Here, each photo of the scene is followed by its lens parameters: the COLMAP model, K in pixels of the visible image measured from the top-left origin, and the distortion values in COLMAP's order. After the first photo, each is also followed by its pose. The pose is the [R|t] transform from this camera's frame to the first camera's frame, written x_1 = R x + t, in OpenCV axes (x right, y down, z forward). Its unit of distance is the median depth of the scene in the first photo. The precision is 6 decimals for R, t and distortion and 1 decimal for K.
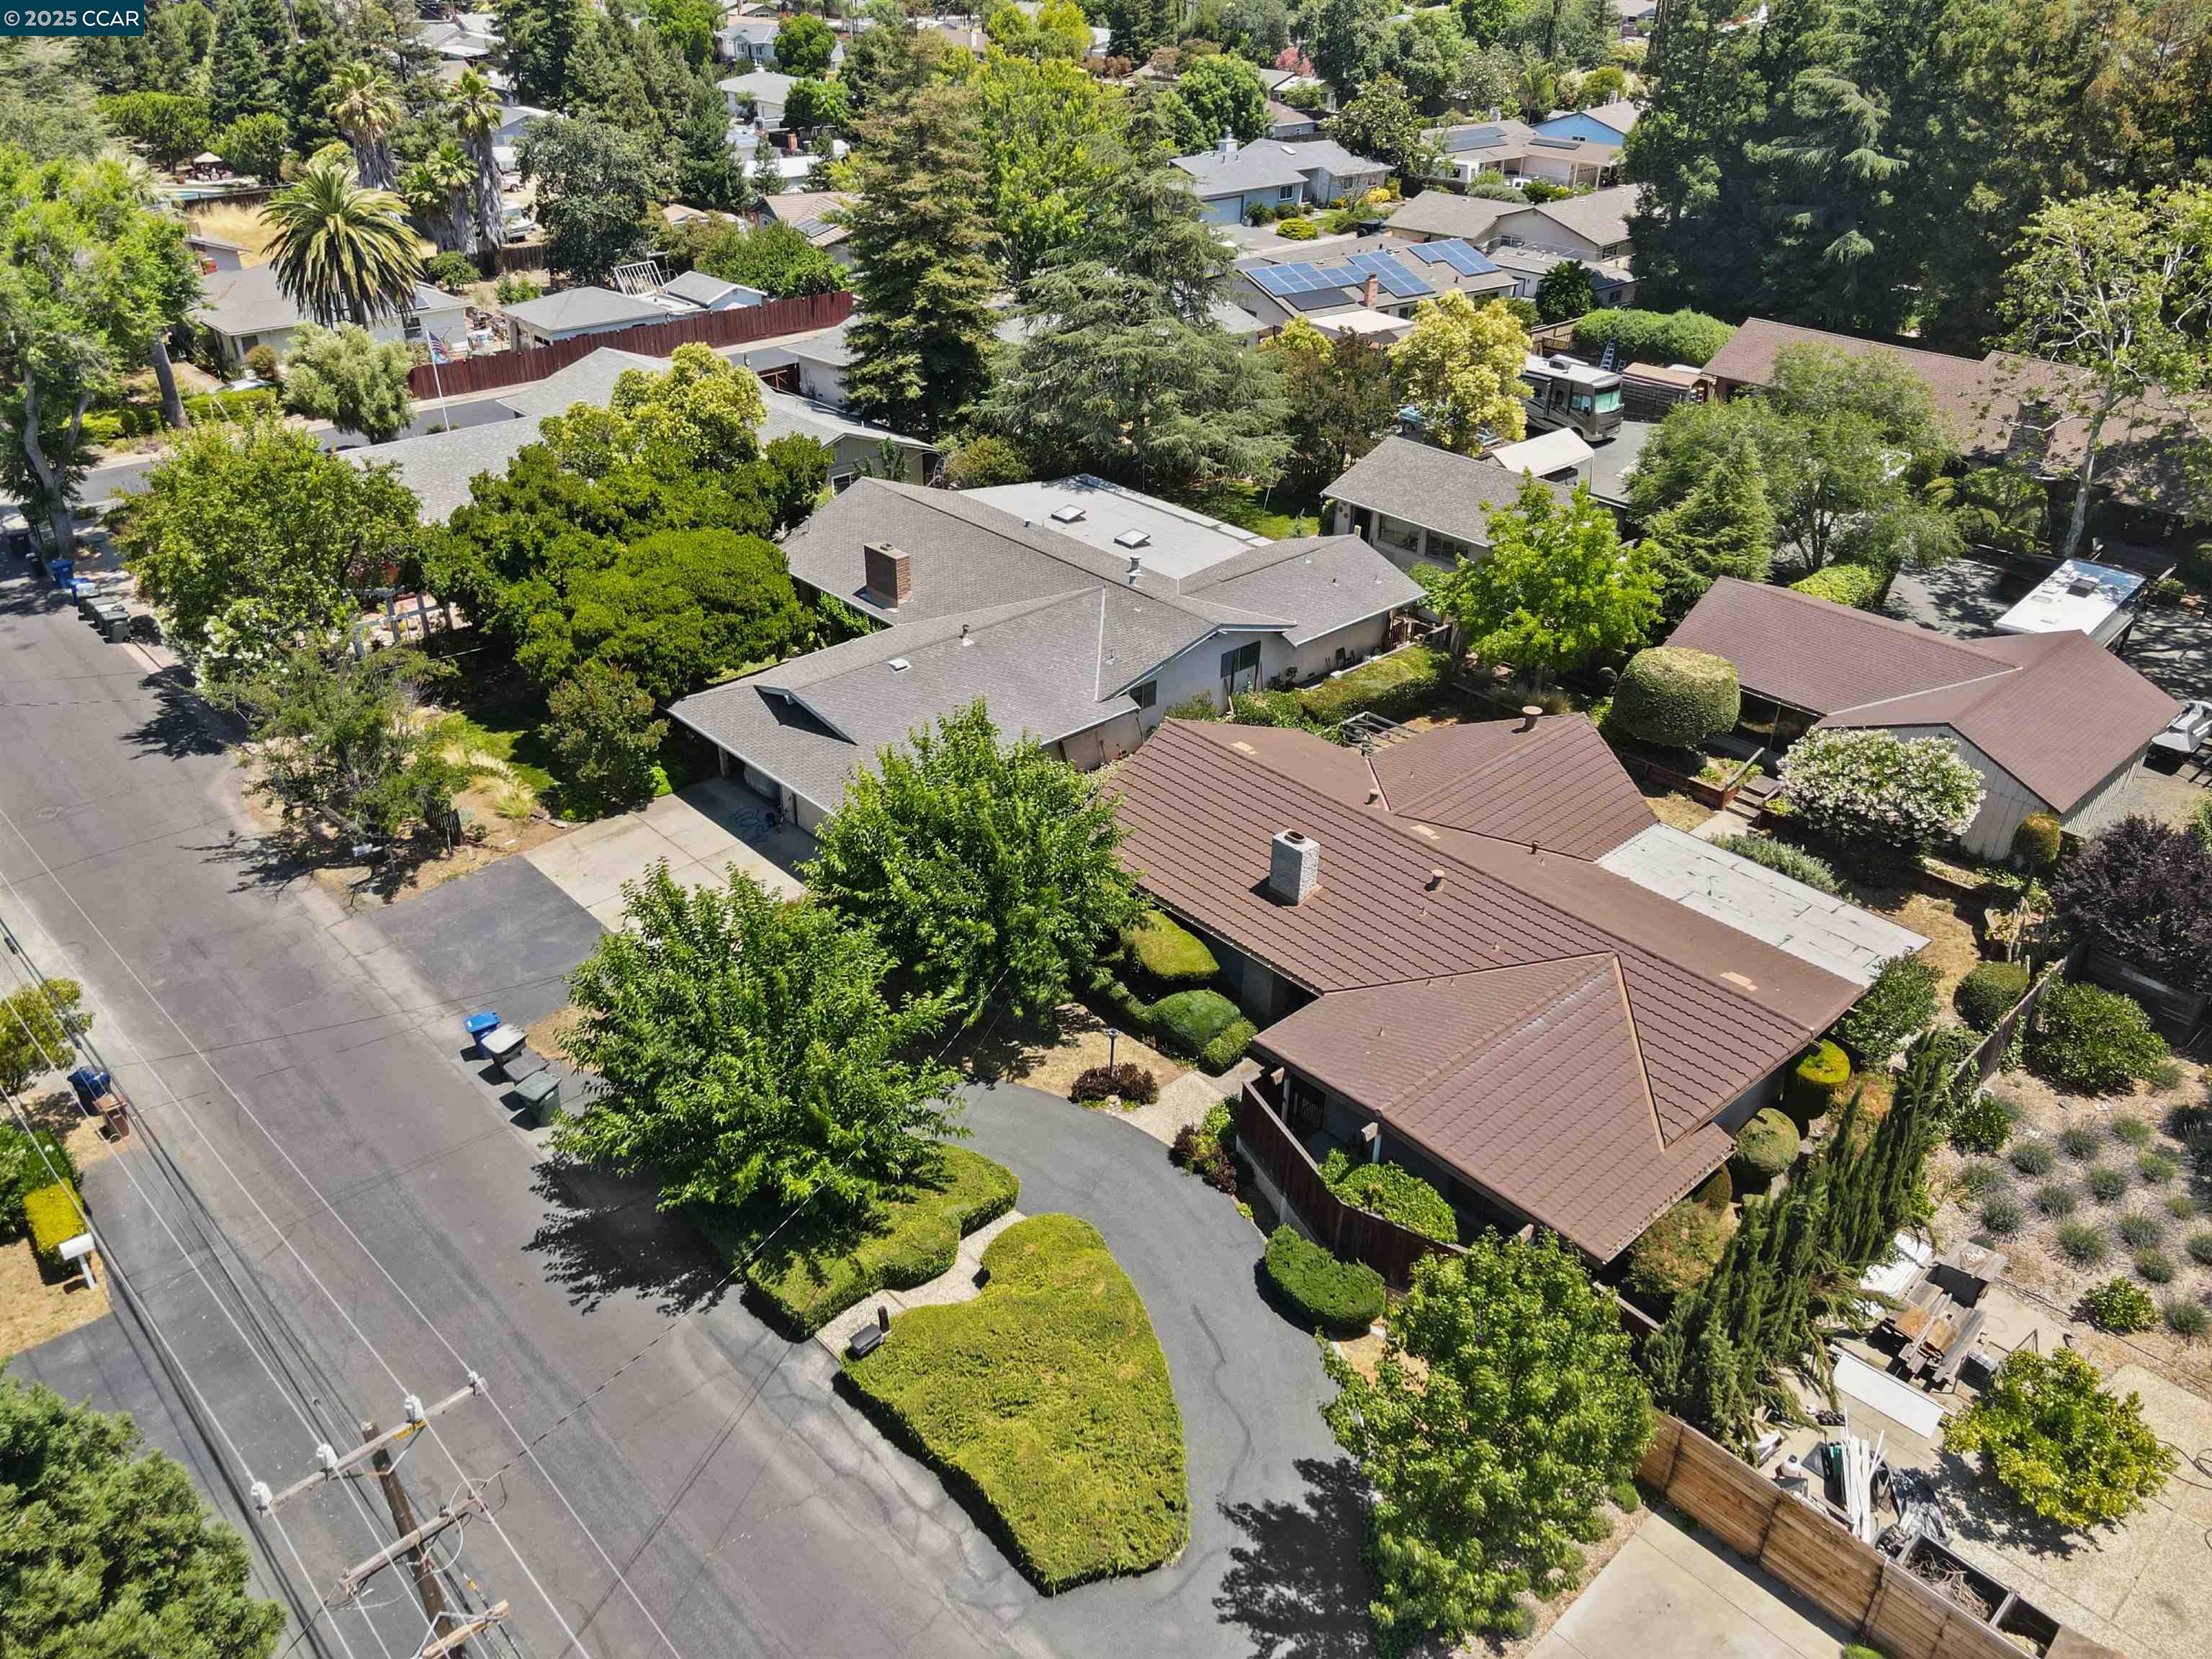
lens RADIAL K [[1601.7, 0, 1113.1], [0, 1601.7, 858.7], [0, 0, 1]] dist [-0.002997, 0.043453]
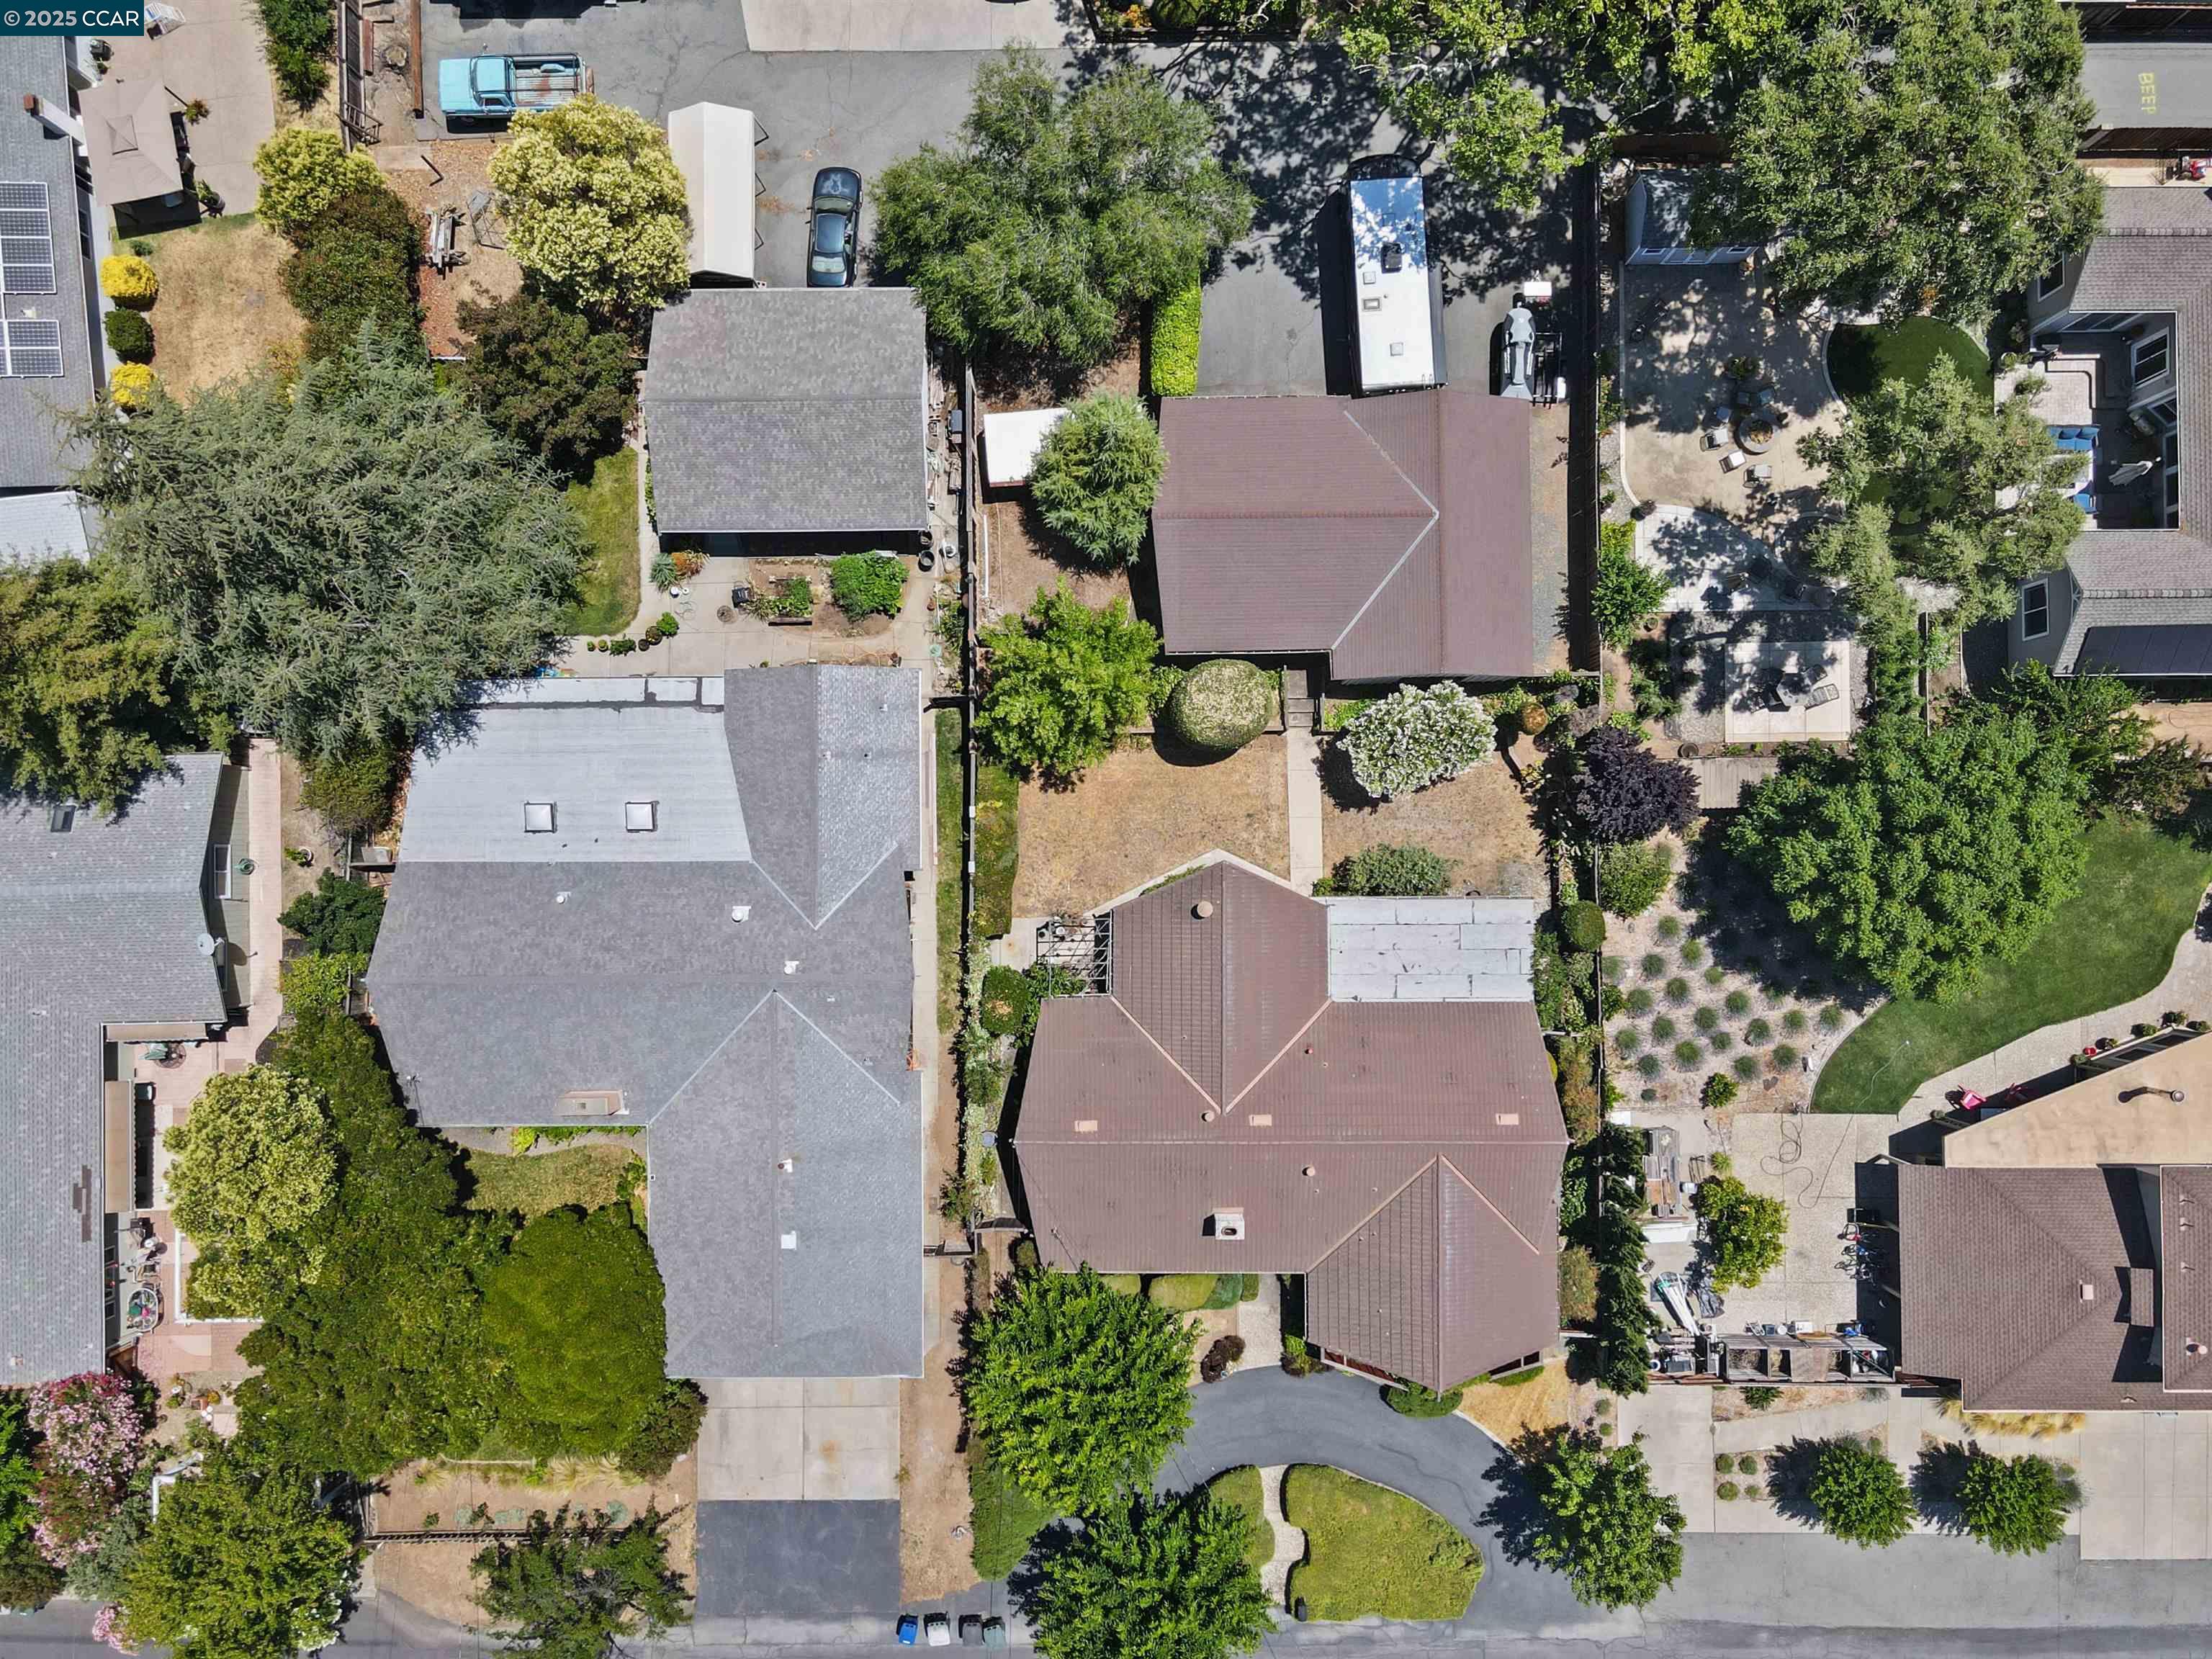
lens RADIAL K [[1601.7, 0, 1113.1], [0, 1601.7, 858.7], [0, 0, 1]] dist [-0.002997, 0.043453]
pose [[0.675908, -0.736538, -0.025700, 0.313929], [0.409802, 0.346626, 0.843749, -1.329031], [-0.612545, -0.580829, 0.536122, 0.471020]]
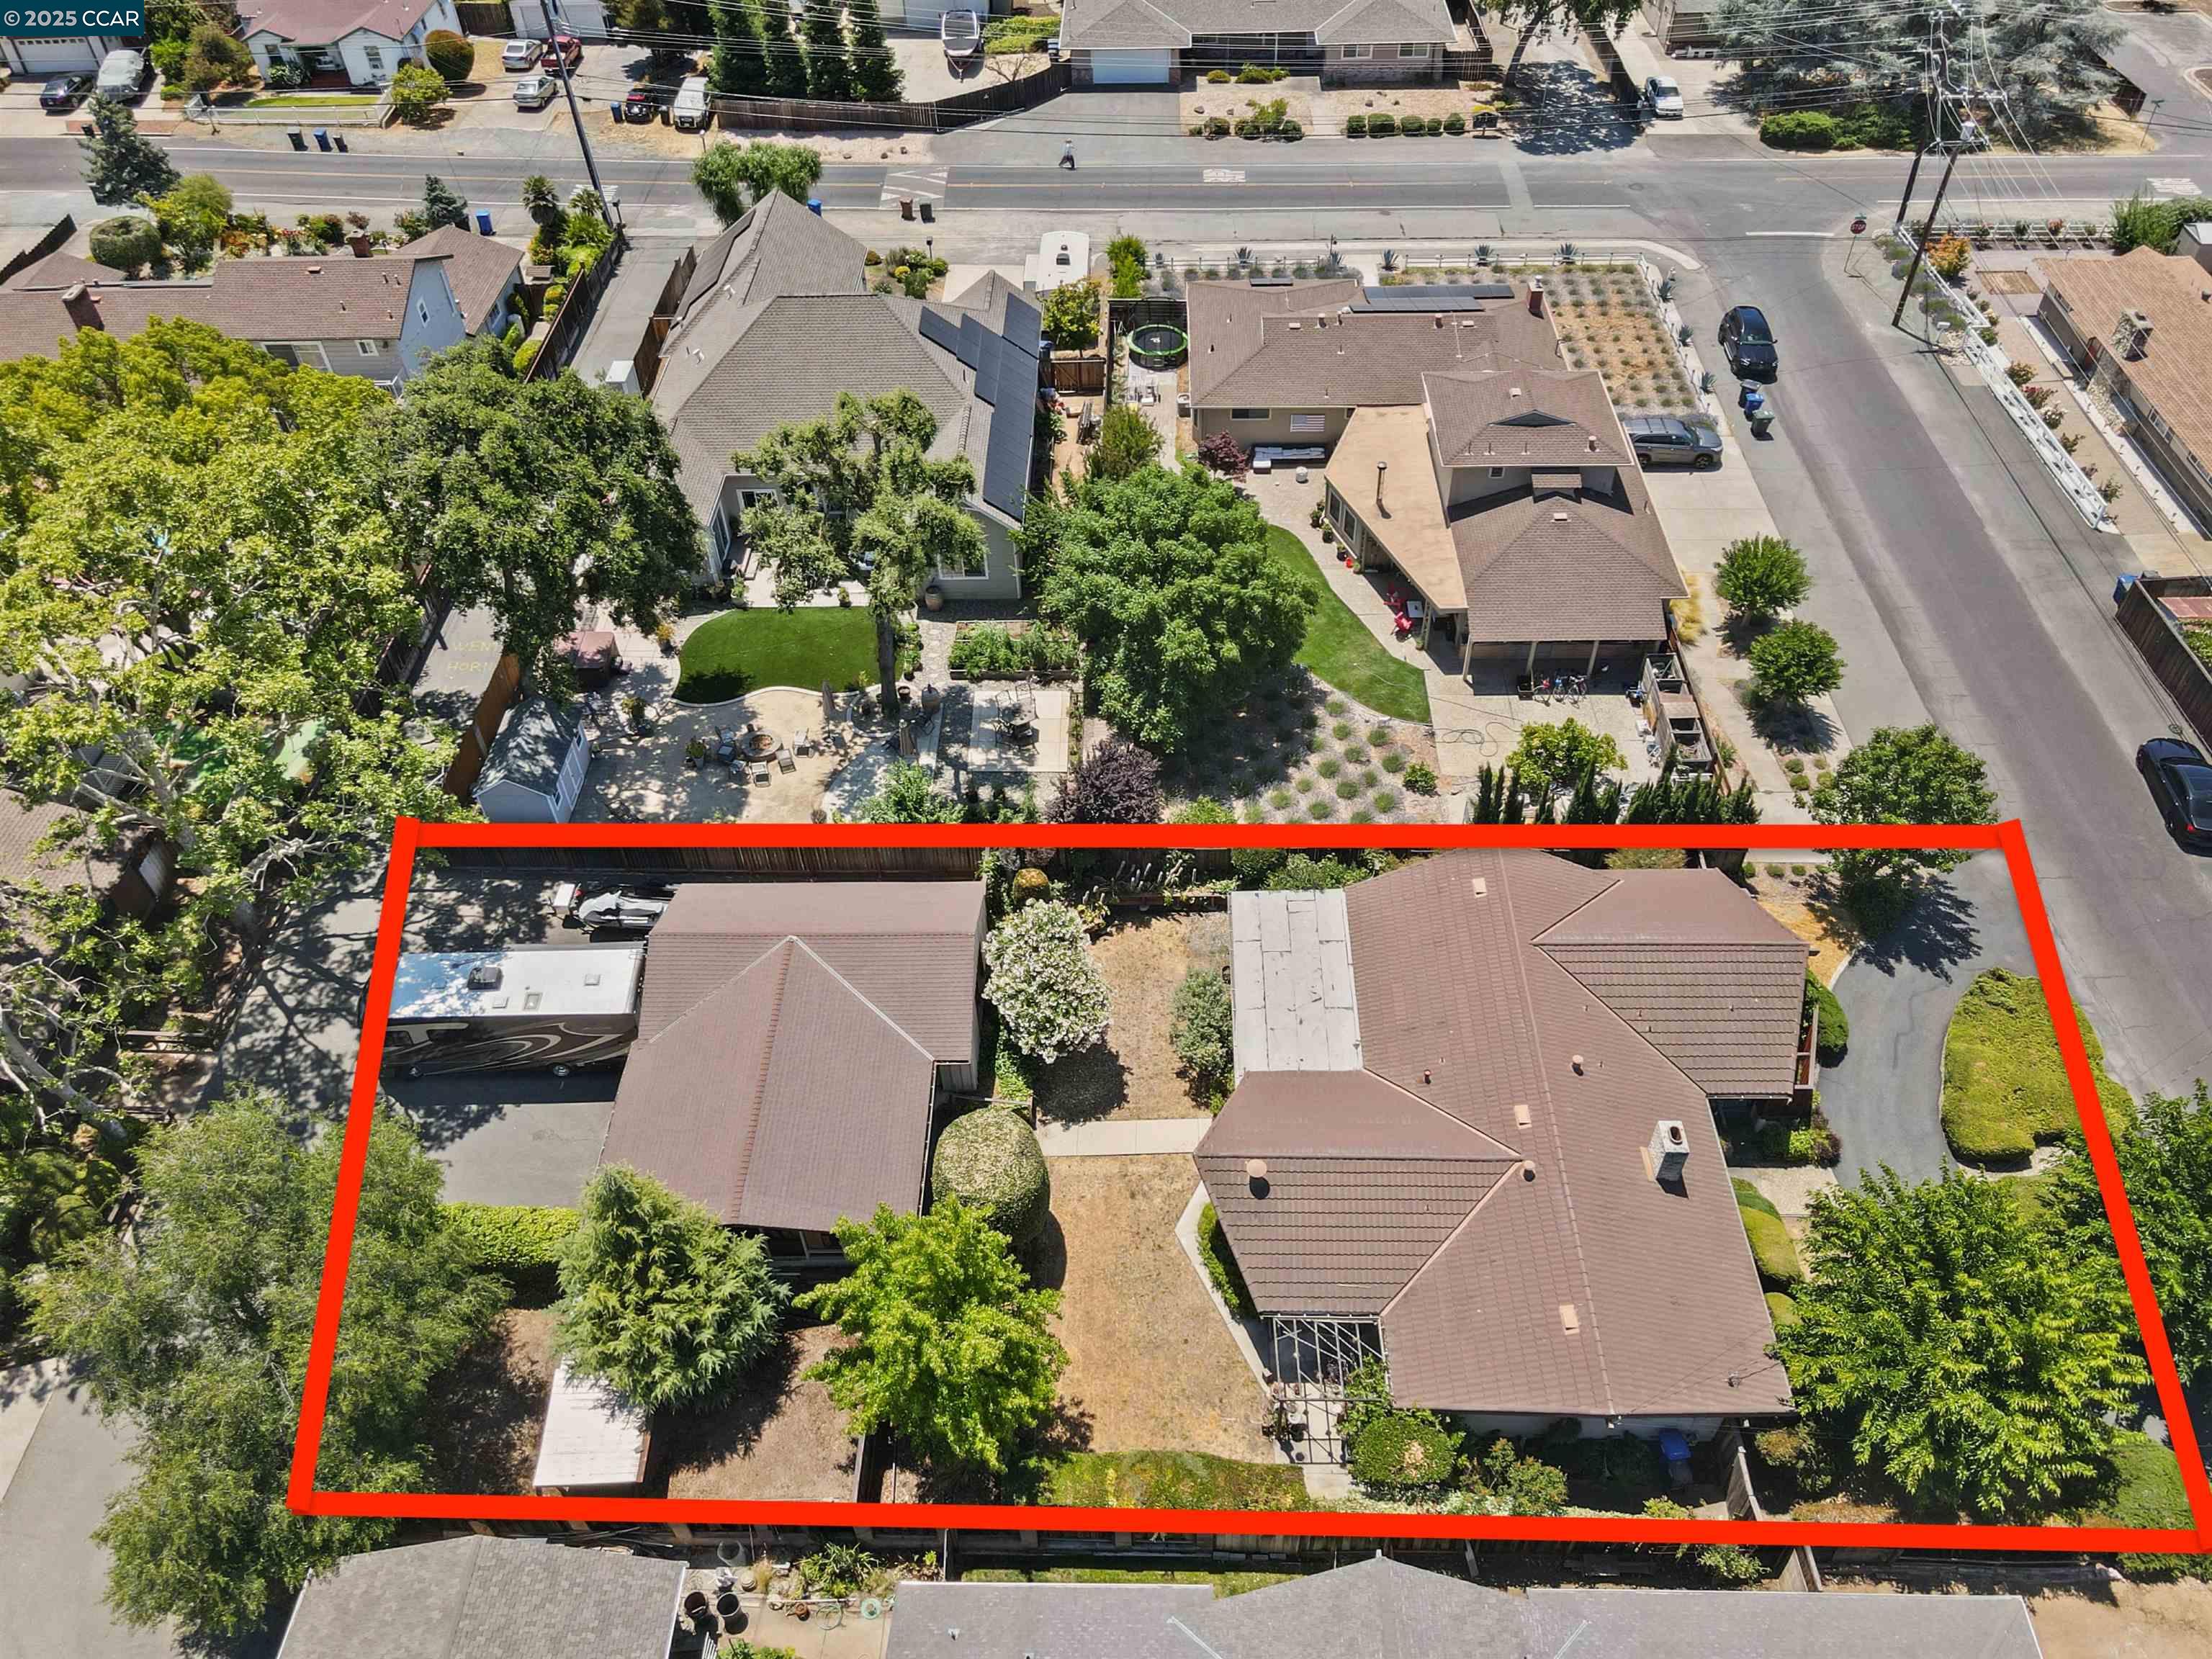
lens RADIAL K [[1669.3, 0, 1121.1], [0, 1669.3, 820.8], [0, 0, 1]] dist [0.004818, 0.003828]
pose [[-0.723433, -0.490576, 0.485778, -0.061529], [0.361676, 0.330049, 0.871928, -1.184105], [-0.588077, 0.806475, -0.061339, 1.078753]]
